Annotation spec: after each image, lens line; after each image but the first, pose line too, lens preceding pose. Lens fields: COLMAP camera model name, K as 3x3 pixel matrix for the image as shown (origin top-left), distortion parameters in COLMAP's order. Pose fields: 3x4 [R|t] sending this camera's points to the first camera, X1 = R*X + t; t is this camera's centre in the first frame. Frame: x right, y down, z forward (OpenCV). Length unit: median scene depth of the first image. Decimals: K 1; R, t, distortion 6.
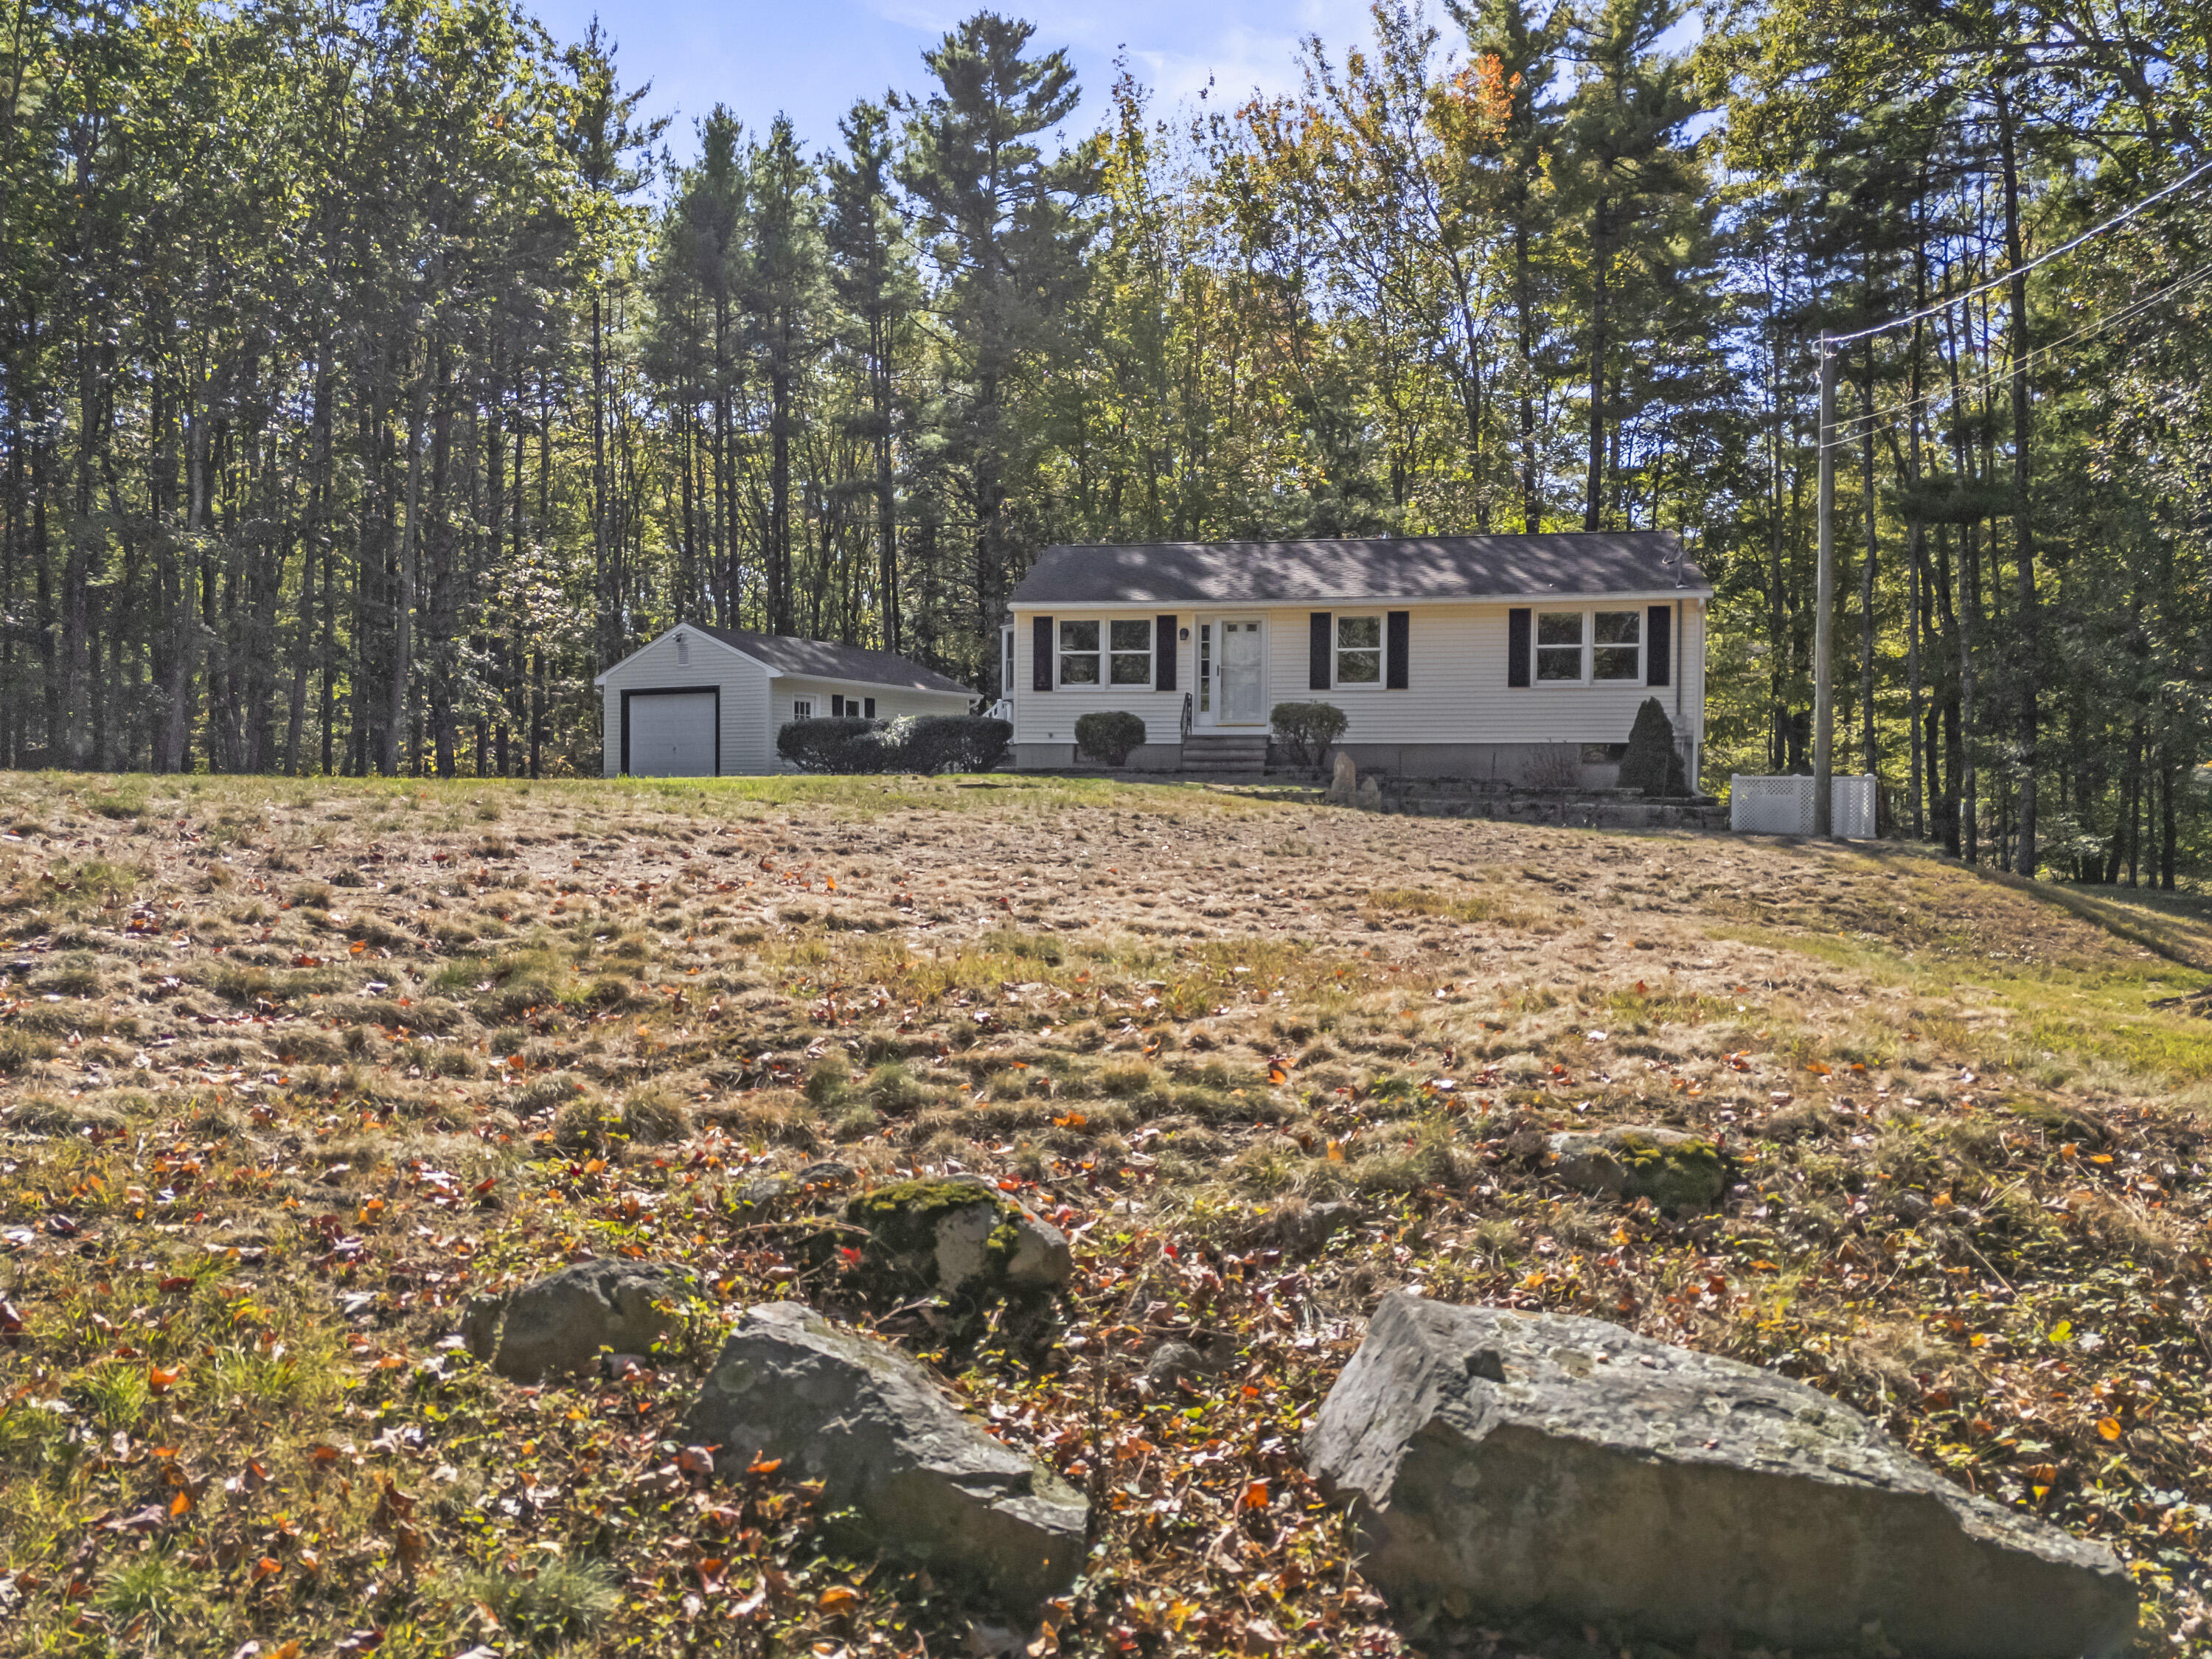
lens RADIAL K [[1713.6, 0, 1049.7], [0, 1713.6, 807.8], [0, 0, 1]] dist [0.120509, -0.076870]
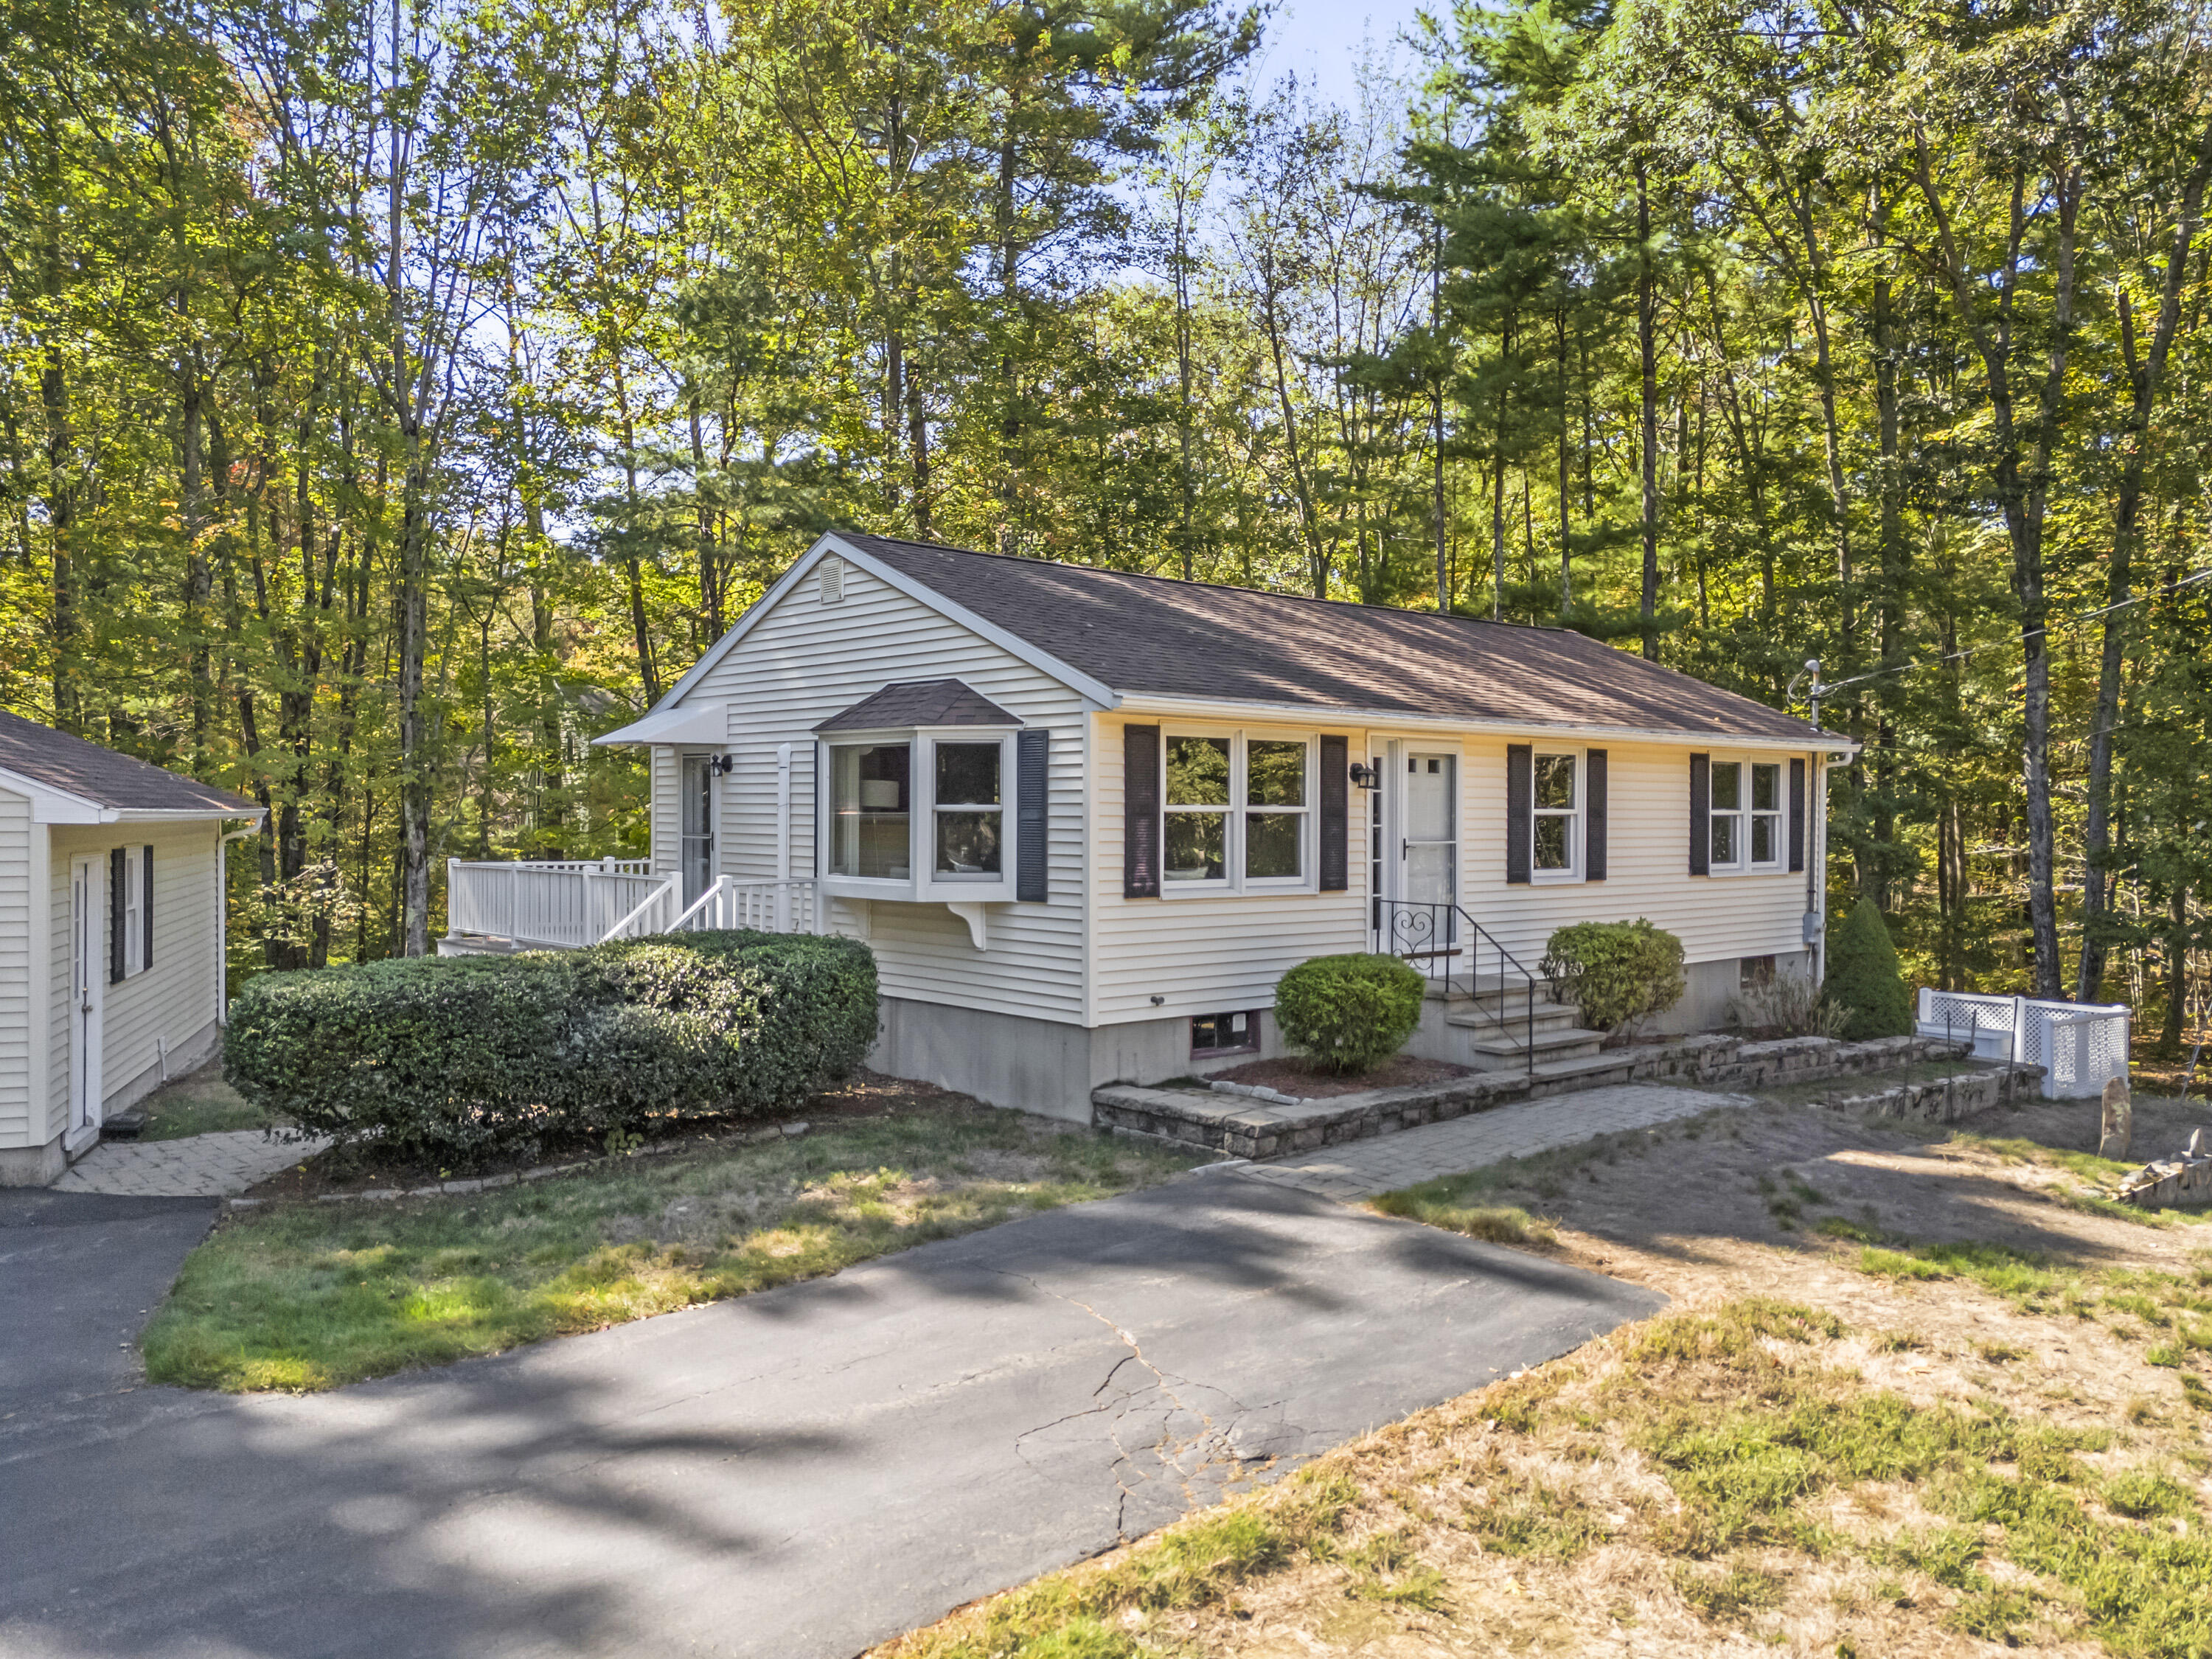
lens RADIAL K [[1572.8, 0, 1059.3], [0, 1572.8, 837.2], [0, 0, 1]] dist [0.208775, -0.413974]
pose [[0.615392, -0.021478, 0.787928, -0.295447], [-0.001566, 0.999593, 0.028471, -0.086182], [-0.788219, -0.018755, 0.615108, 0.707830]]
